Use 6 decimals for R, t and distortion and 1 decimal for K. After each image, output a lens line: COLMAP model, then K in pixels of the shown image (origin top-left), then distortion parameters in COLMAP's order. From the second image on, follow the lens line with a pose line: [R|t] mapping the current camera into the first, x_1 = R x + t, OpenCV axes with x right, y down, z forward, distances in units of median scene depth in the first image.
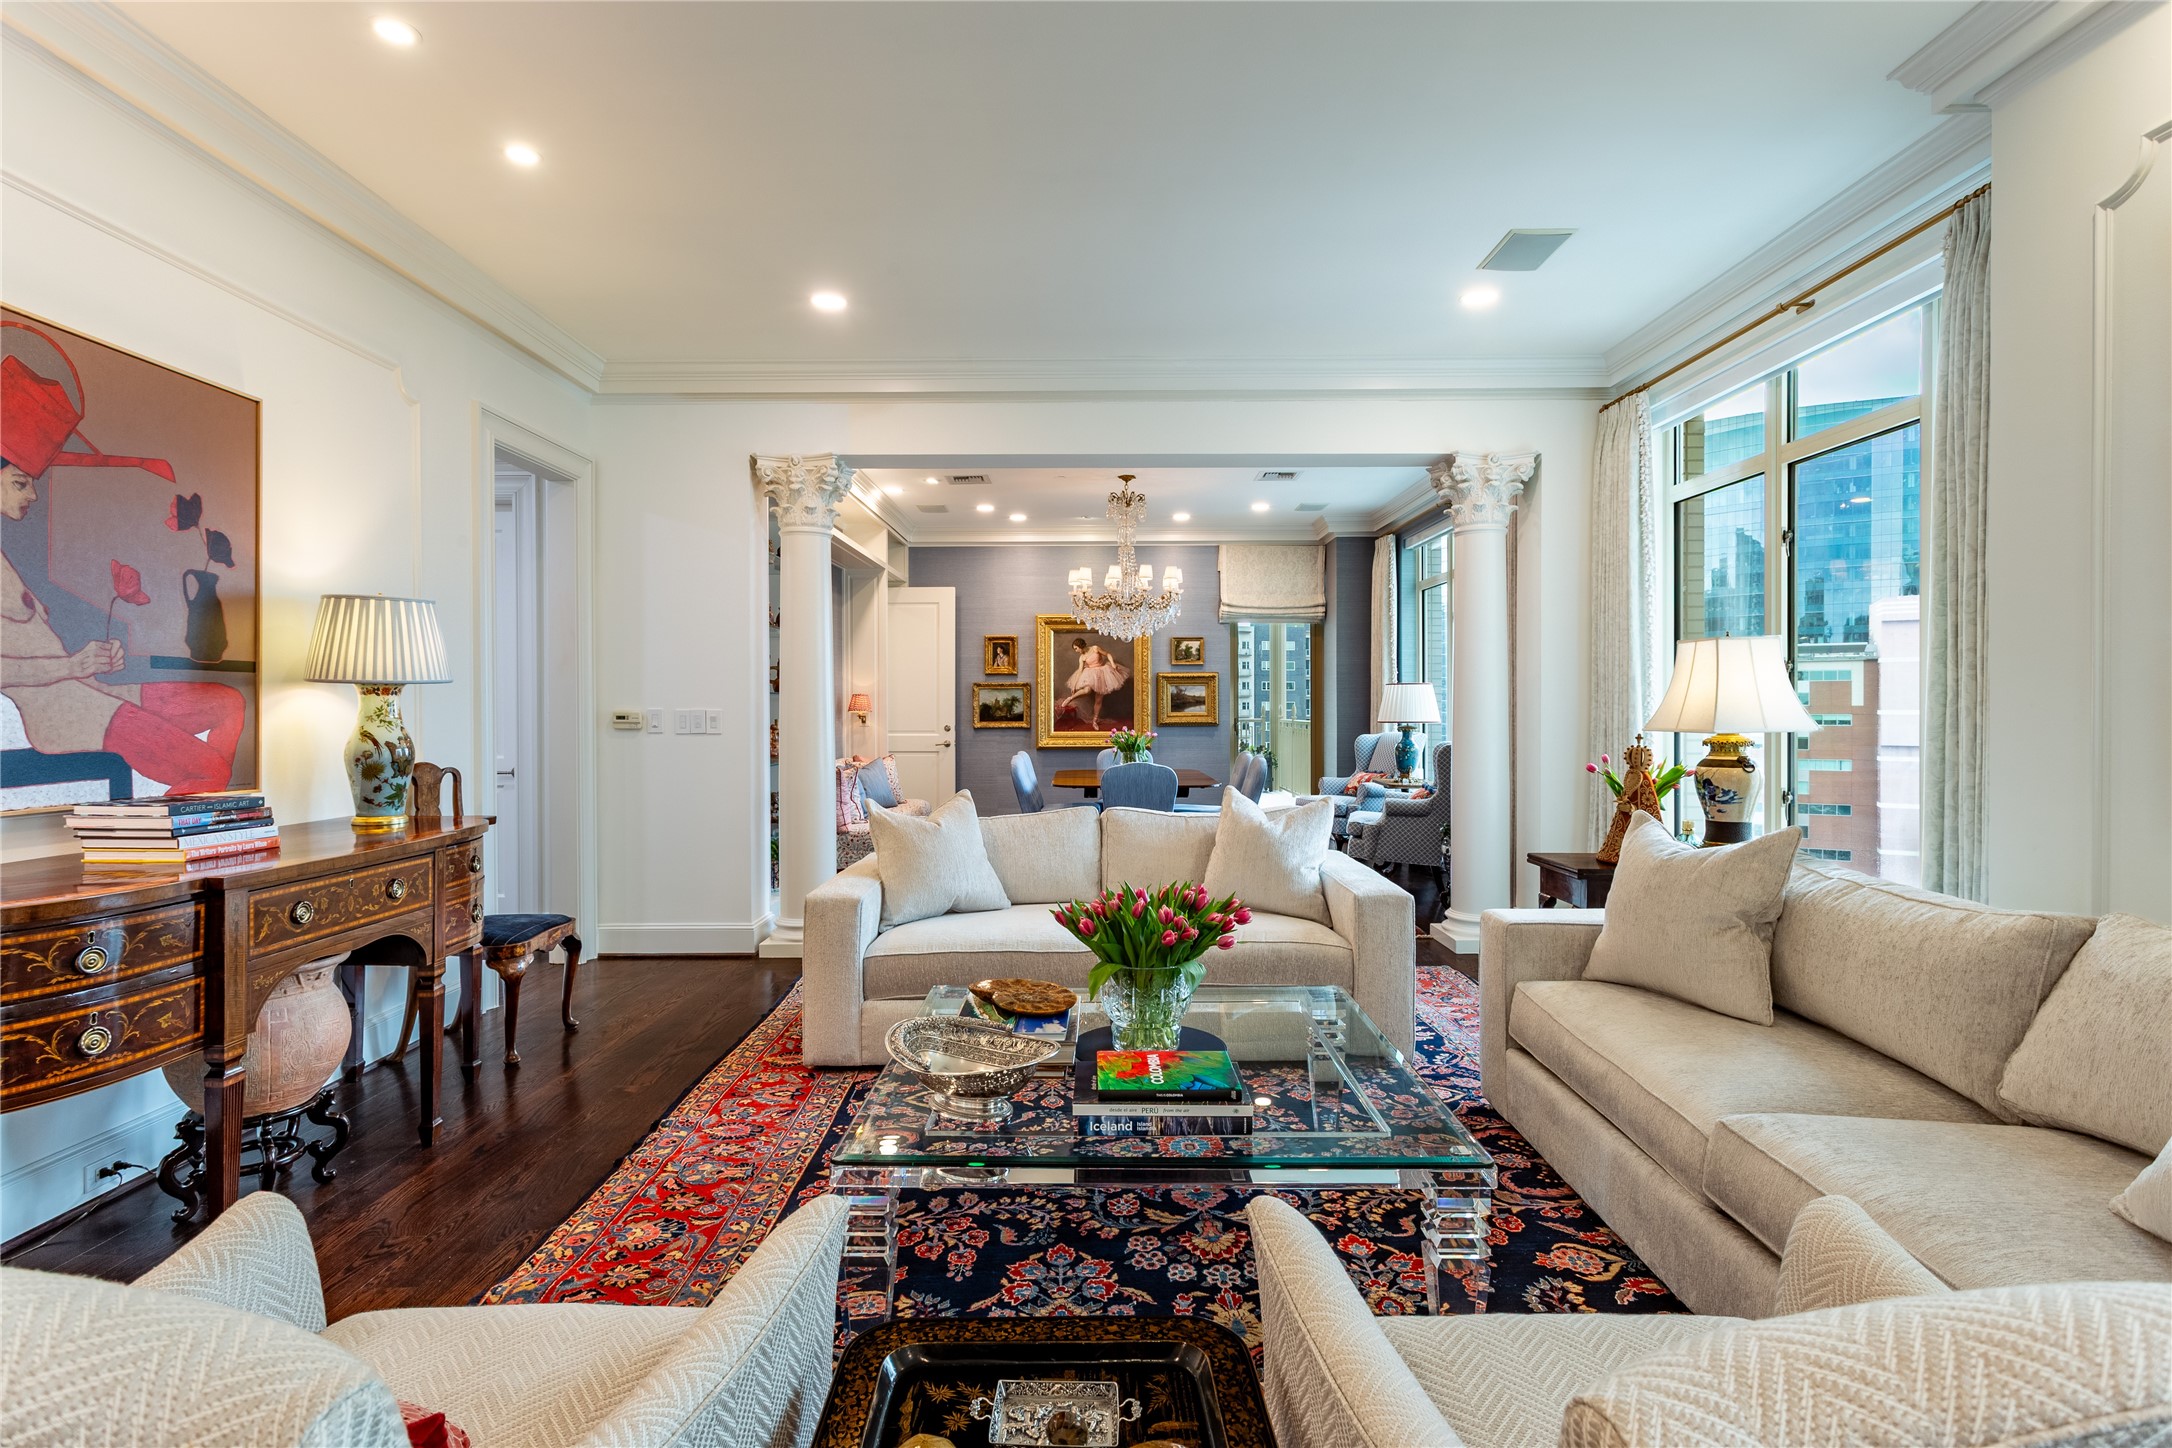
lens RADIAL K [[1006.8, 0, 1083.1], [0, 1006.8, 701.0], [0, 0, 1]] dist [0.001226, 0.000378]
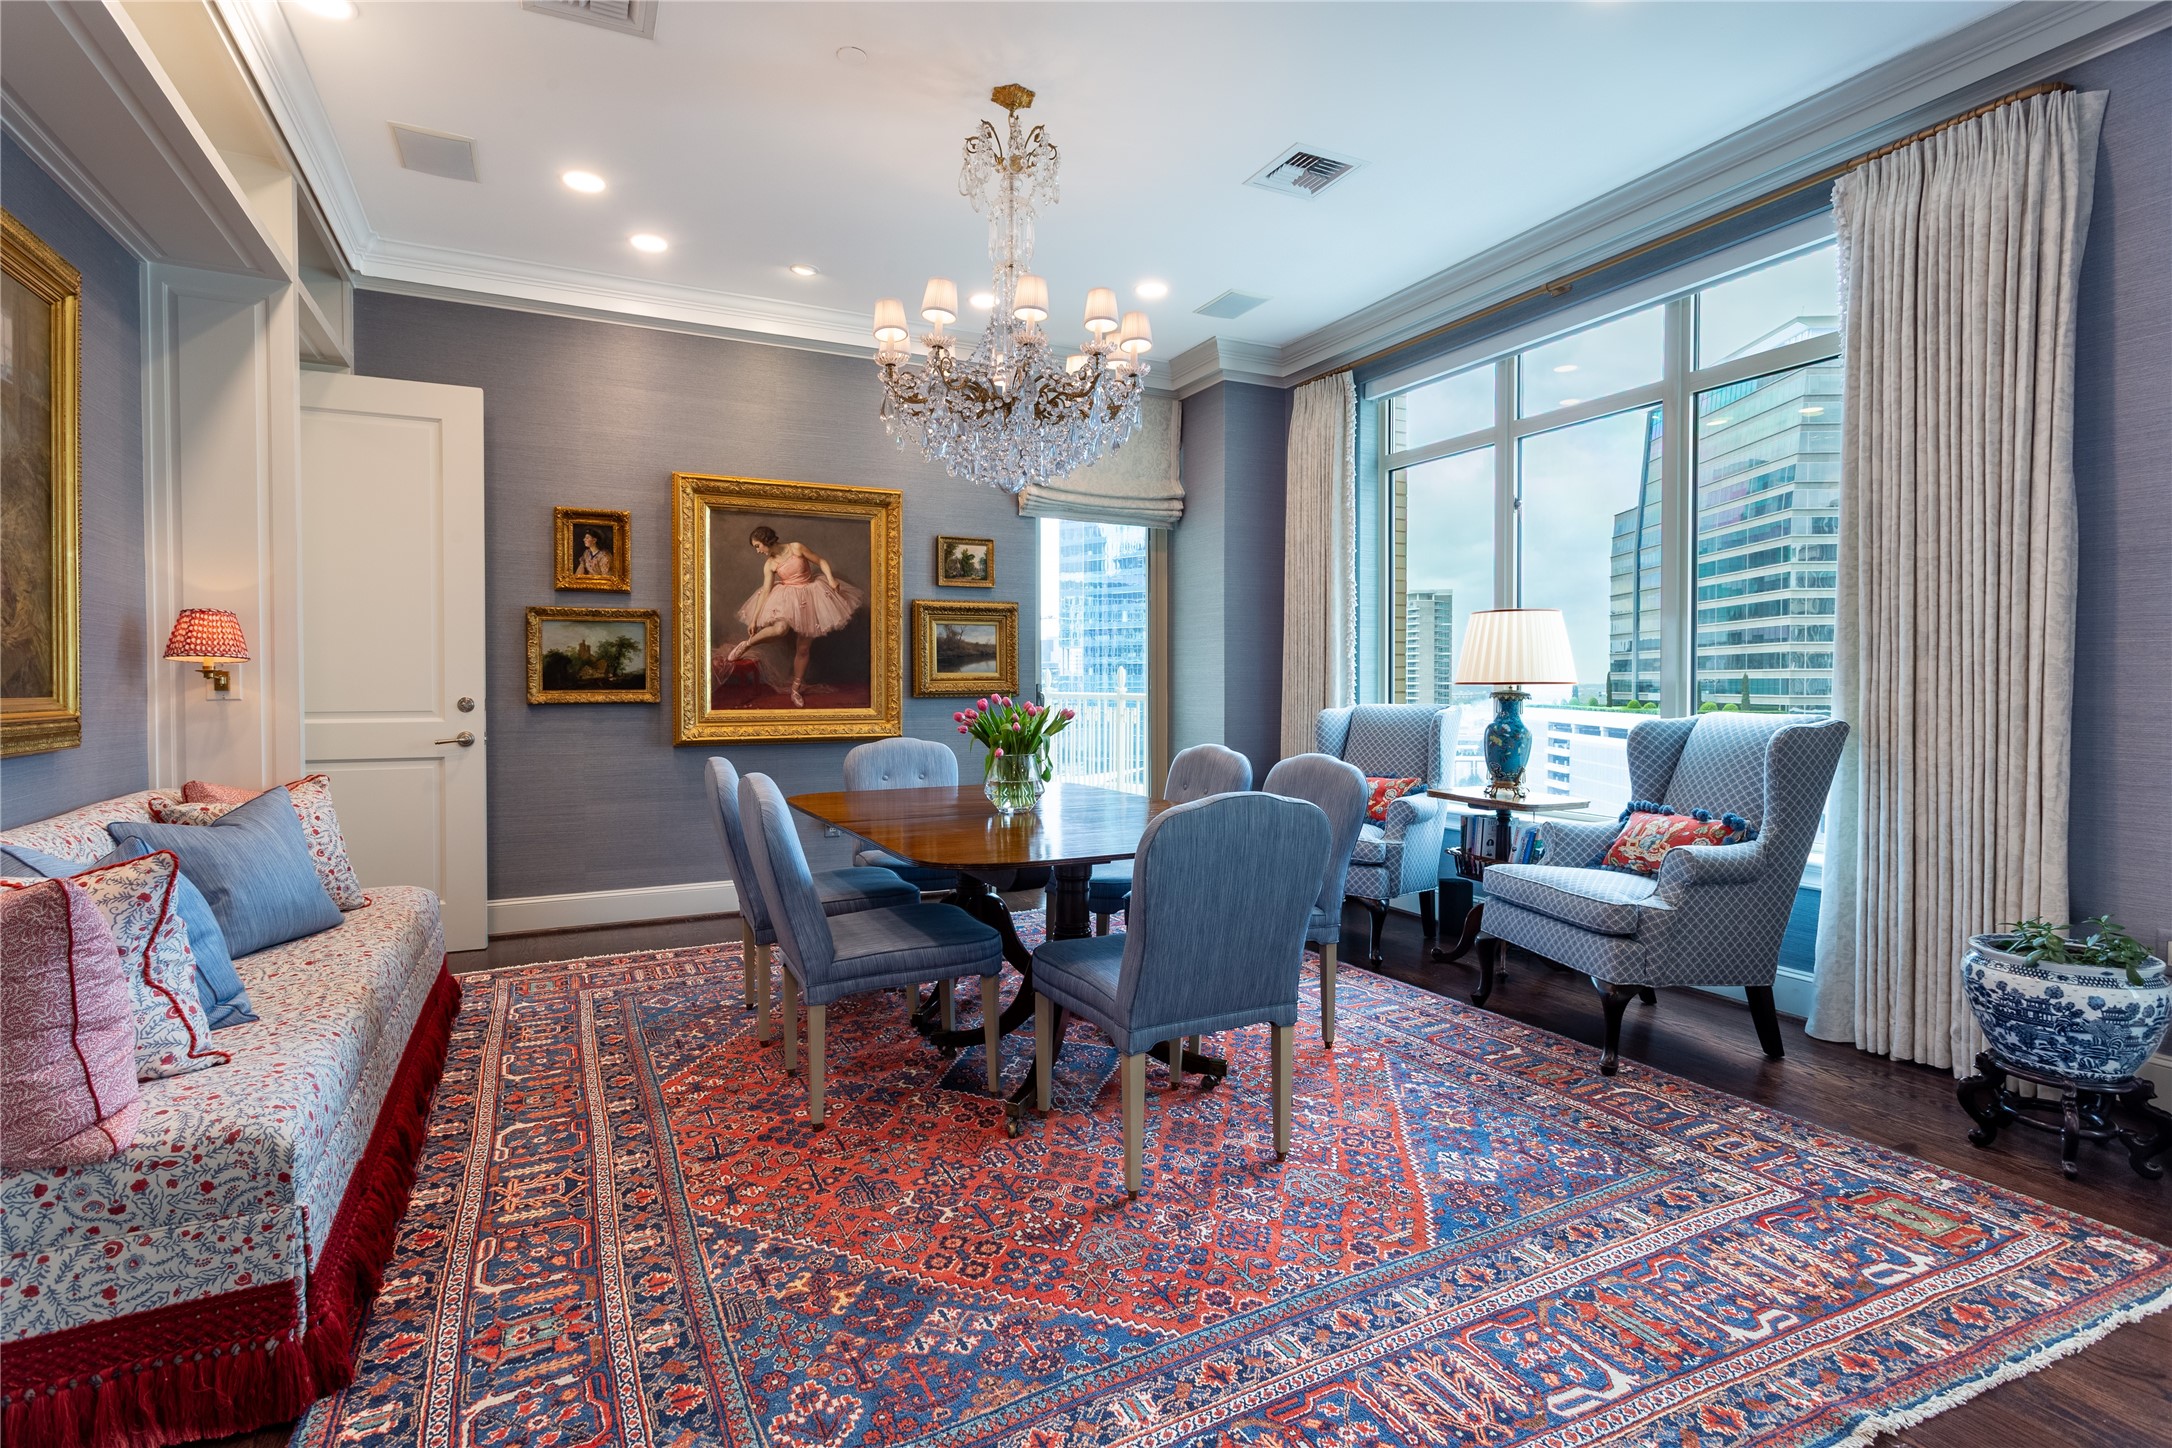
lens RADIAL K [[1035.6, 0, 1093.1], [0, 1035.6, 695.4], [0, 0, 1]] dist [0.002150, 0.004117]
pose [[0.890877, -0.004875, 0.454218, -0.094117], [-0.002284, 0.999882, 0.015210, 0.015020], [-0.454239, -0.014587, 0.890761, 0.456762]]
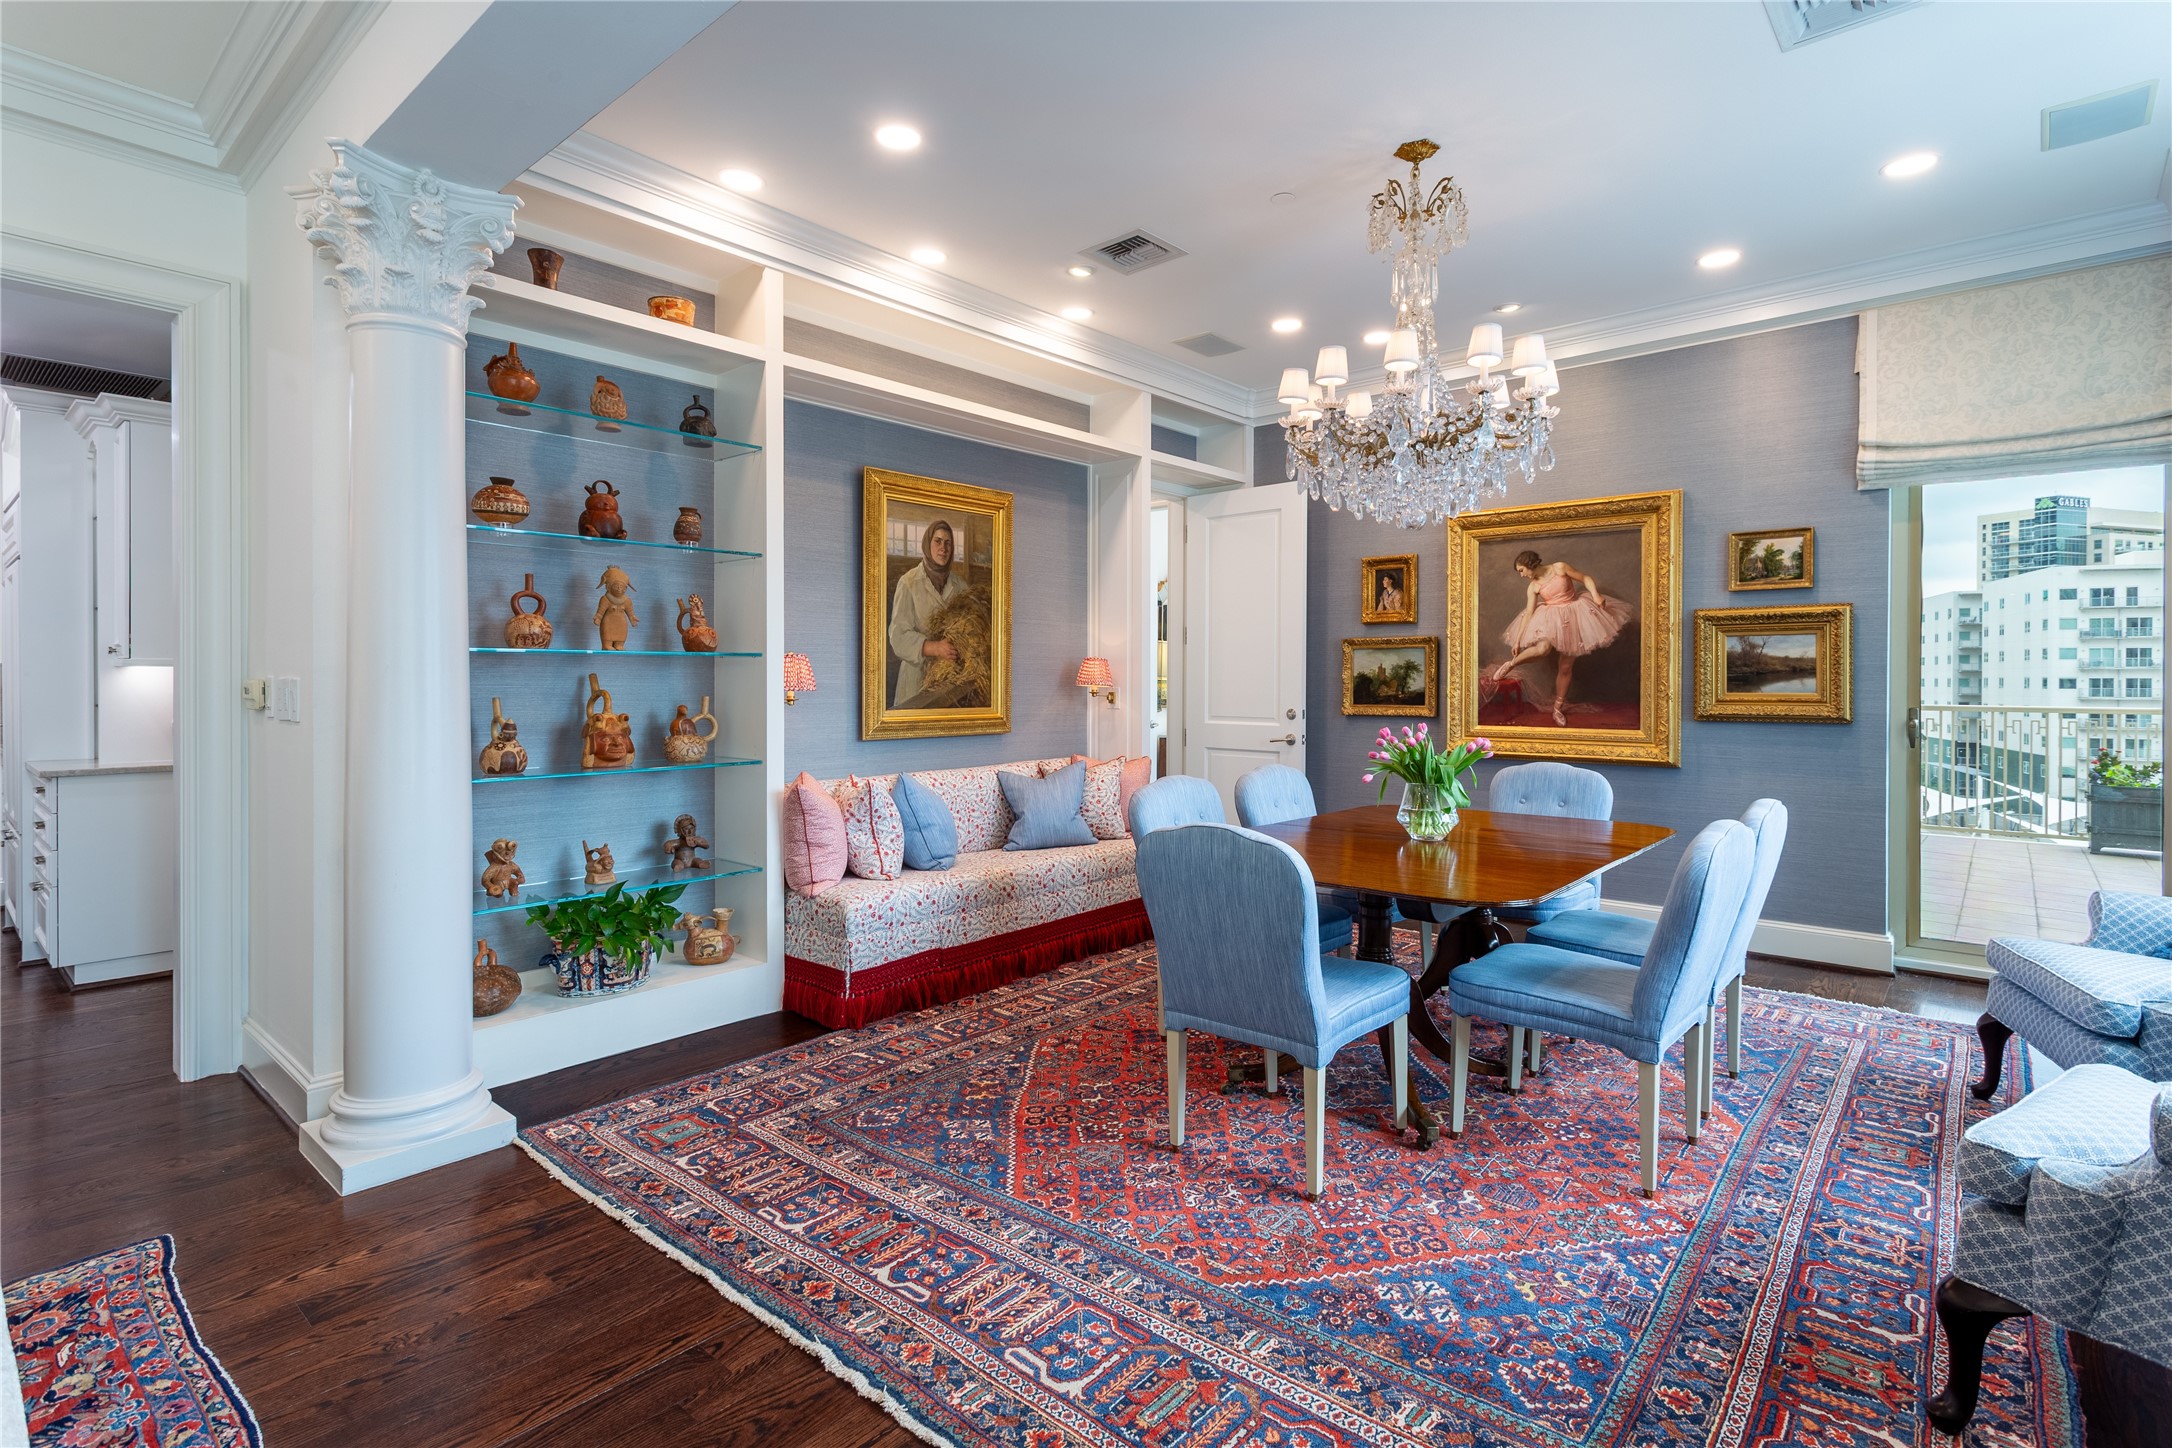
lens RADIAL K [[1044.5, 0, 1077.6], [0, 1044.5, 680.6], [0, 0, 1]] dist [0.001067, 0.006031]
pose [[0.761552, 0.003585, -0.648093, 0.173047], [-0.000680, 0.999989, 0.004733, 0.003674], [0.648103, -0.003164, 0.761546, 0.428123]]
